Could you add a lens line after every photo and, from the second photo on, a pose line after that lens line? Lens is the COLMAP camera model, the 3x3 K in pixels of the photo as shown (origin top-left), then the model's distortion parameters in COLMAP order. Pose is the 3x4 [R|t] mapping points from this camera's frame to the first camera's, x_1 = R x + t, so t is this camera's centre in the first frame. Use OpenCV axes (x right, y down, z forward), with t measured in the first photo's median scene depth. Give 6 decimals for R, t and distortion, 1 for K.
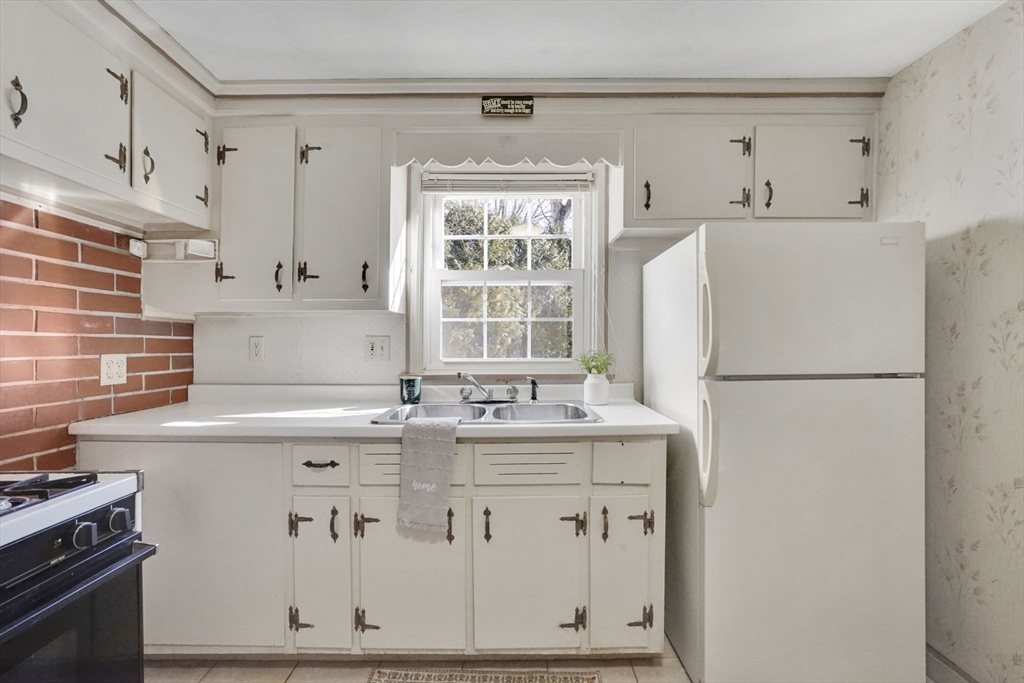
lens RADIAL K [[503.9, 0, 503.4], [0, 503.9, 338.8], [0, 0, 1]] dist [-0.041614, 0.030775]
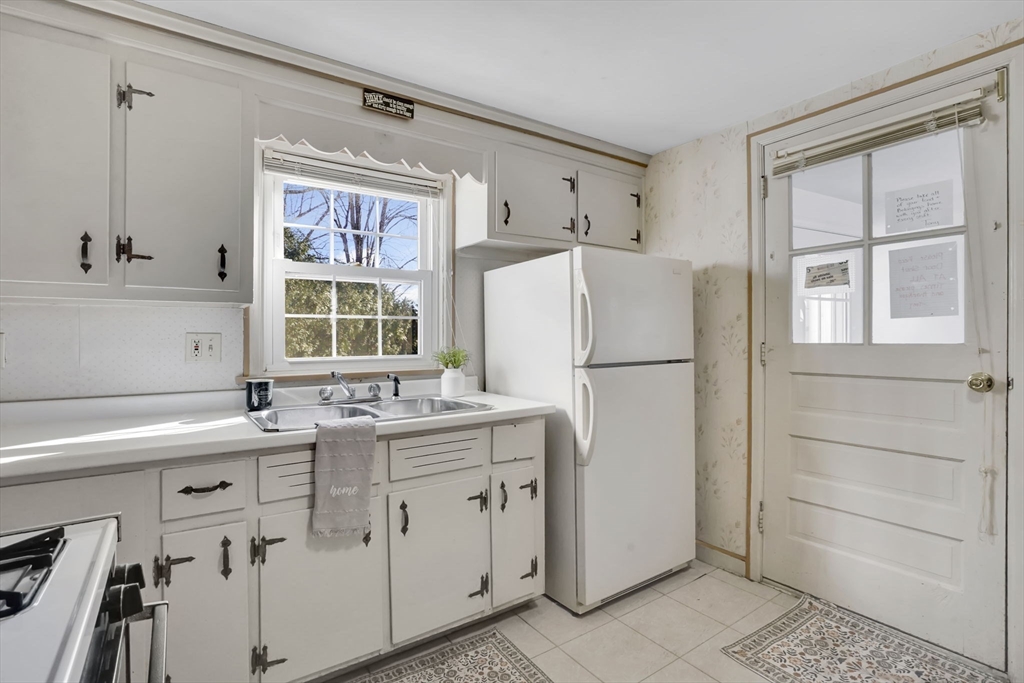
lens RADIAL K [[511.2, 0, 519.3], [0, 511.2, 338.3], [0, 0, 1]] dist [-0.011603, 0.000705]
pose [[0.815287, -0.001439, 0.579055, -0.373557], [-0.000827, 0.999993, 0.003650, -0.000190], [-0.579056, -0.003455, 0.815280, 0.013252]]
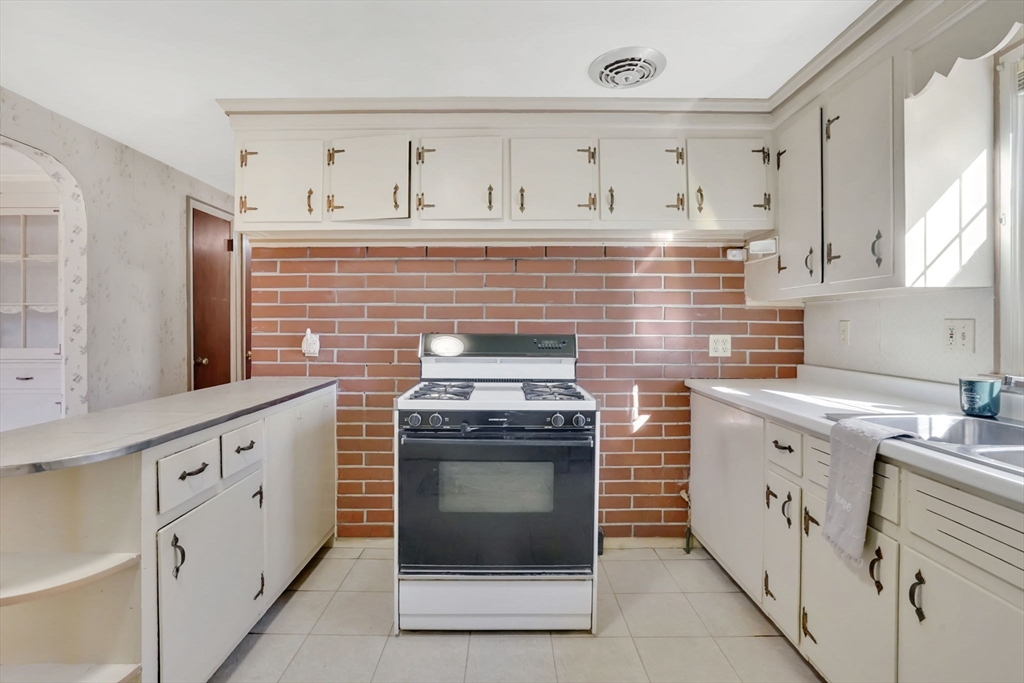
lens RADIAL K [[488.9, 0, 516.4], [0, 488.9, 325.2], [0, 0, 1]] dist [-0.005810, 0.000337]
pose [[-0.007555, 0.001731, -0.999970, 0.554329], [0.004271, 0.999989, 0.001699, -0.000744], [0.999962, -0.004258, -0.007562, 0.420536]]
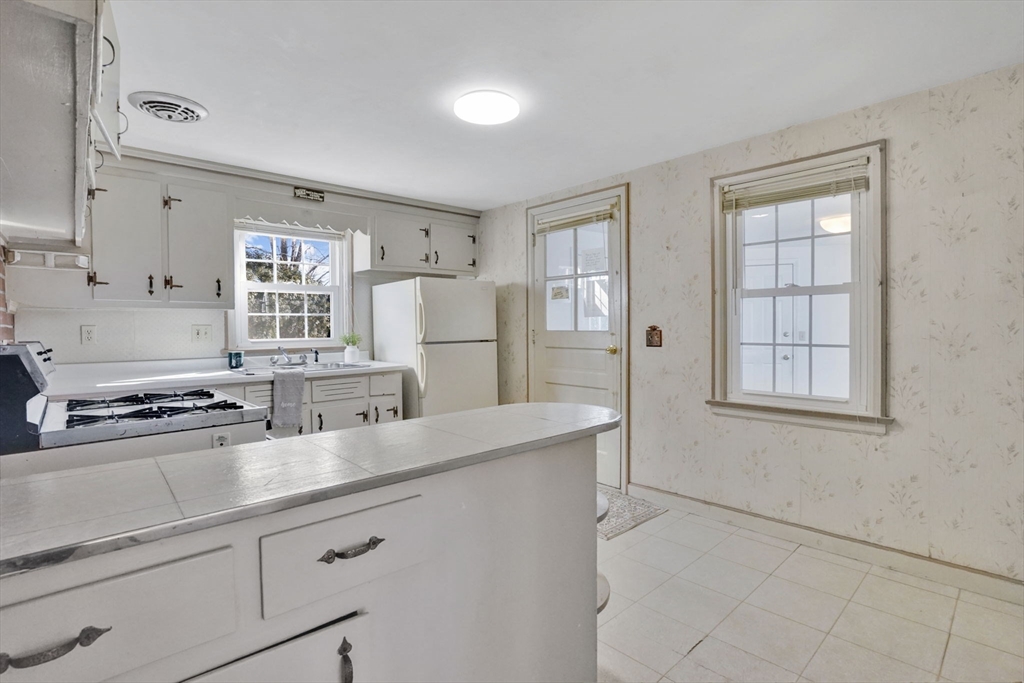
lens RADIAL K [[537.4, 0, 512.0], [0, 537.4, 341.5], [0, 0, 1]] dist [-0.004633, -0.000203]
pose [[0.752829, -0.023671, 0.657790, -0.714566], [-0.000699, 0.999324, 0.036762, -0.018669], [-0.658215, -0.028135, 0.752304, -0.911304]]
